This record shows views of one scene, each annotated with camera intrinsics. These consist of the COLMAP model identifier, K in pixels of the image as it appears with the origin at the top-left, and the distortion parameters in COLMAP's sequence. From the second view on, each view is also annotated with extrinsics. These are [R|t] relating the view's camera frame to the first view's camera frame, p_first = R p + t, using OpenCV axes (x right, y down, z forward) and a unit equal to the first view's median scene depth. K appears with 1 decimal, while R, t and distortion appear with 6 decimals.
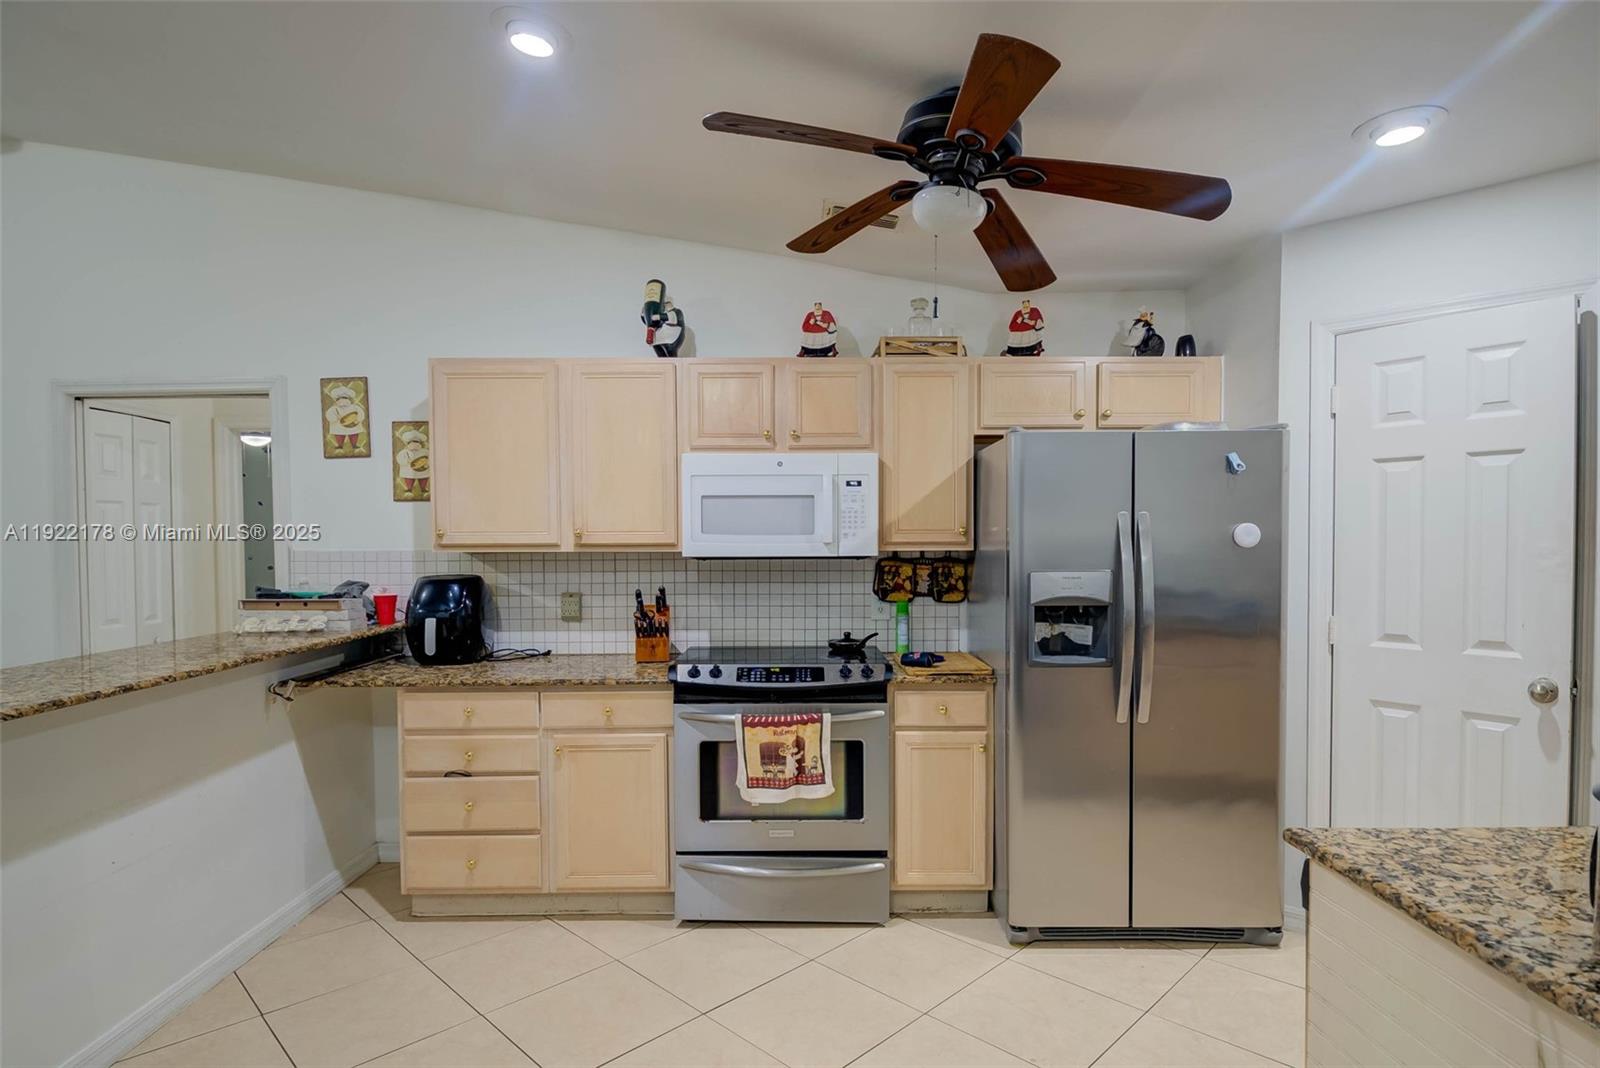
lens RADIAL K [[832.9, 0, 796.5], [0, 832.9, 562.3], [0, 0, 1]] dist [0.003935, -0.000081]
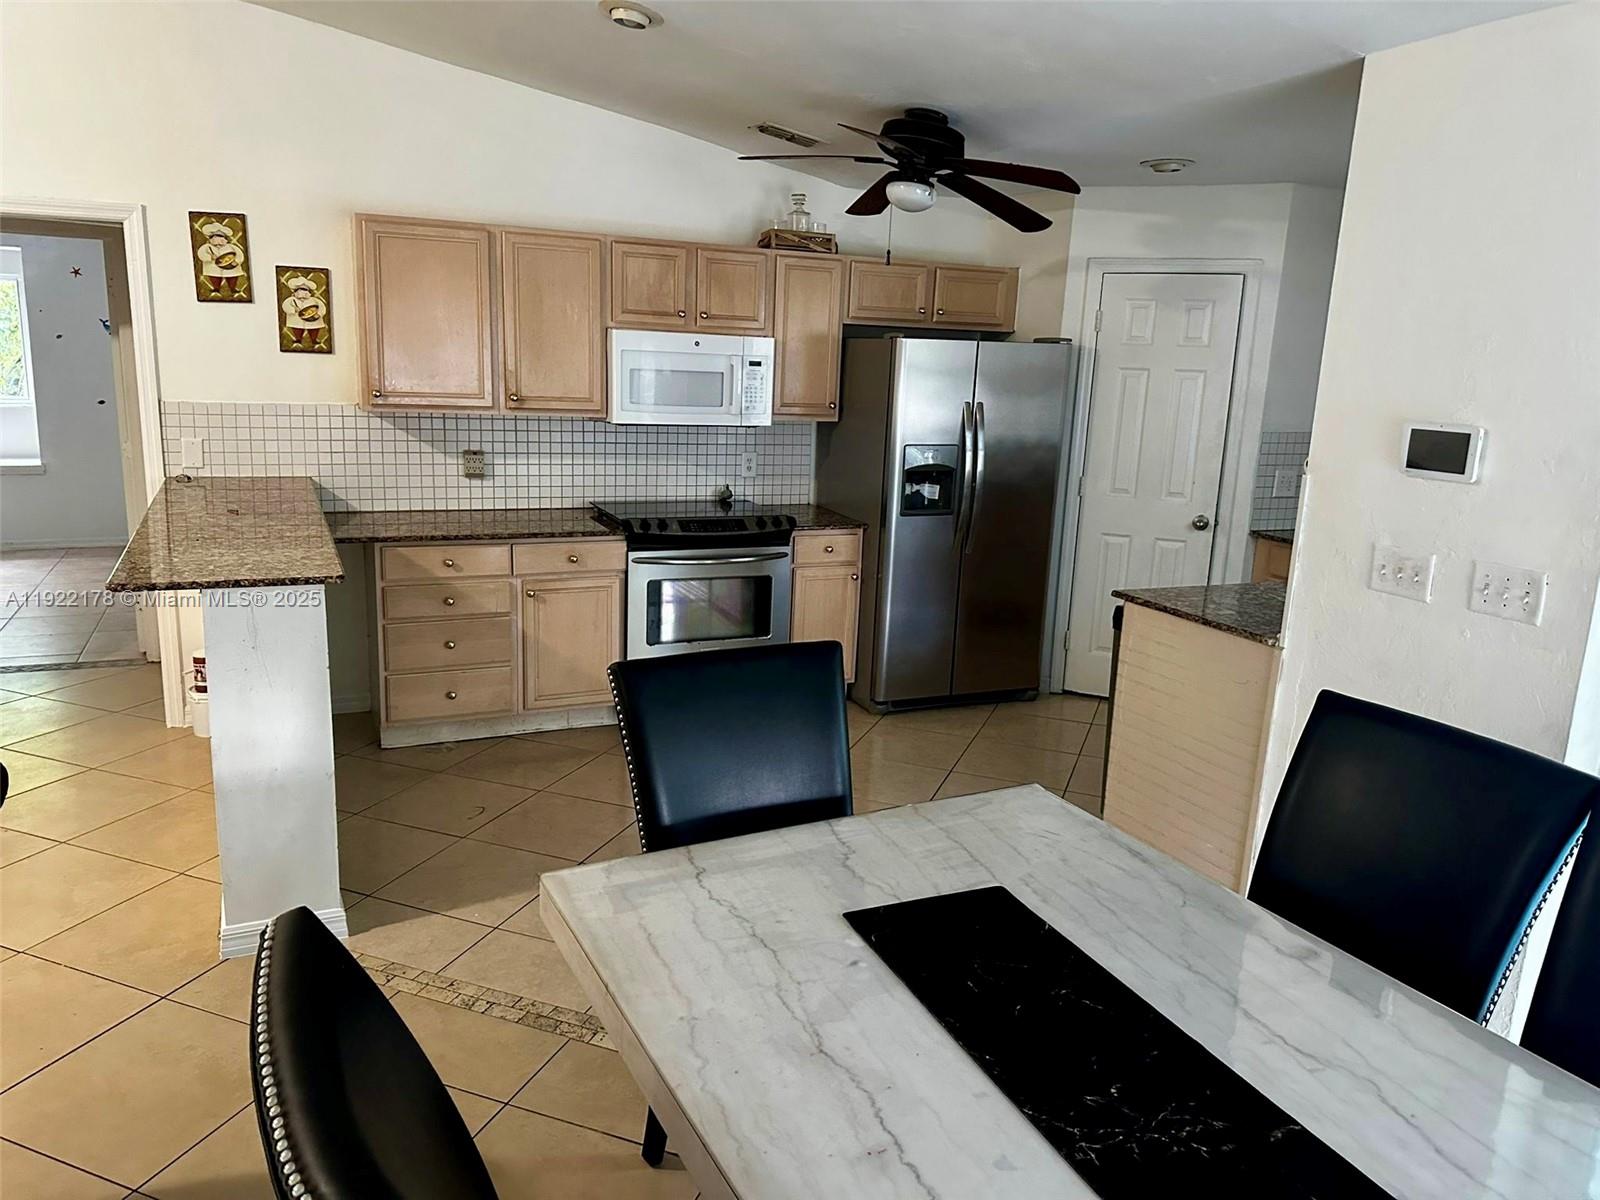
lens RADIAL K [[1101.7, 0, 800.0], [0, 1101.7, 600.0], [0, 0, 1]] dist [0.089871, -0.143204]
pose [[0.912870, -0.045904, 0.405661, -0.474990], [-0.037950, 0.979815, 0.196273, -0.069144], [-0.406483, -0.194566, 0.892701, -0.444795]]
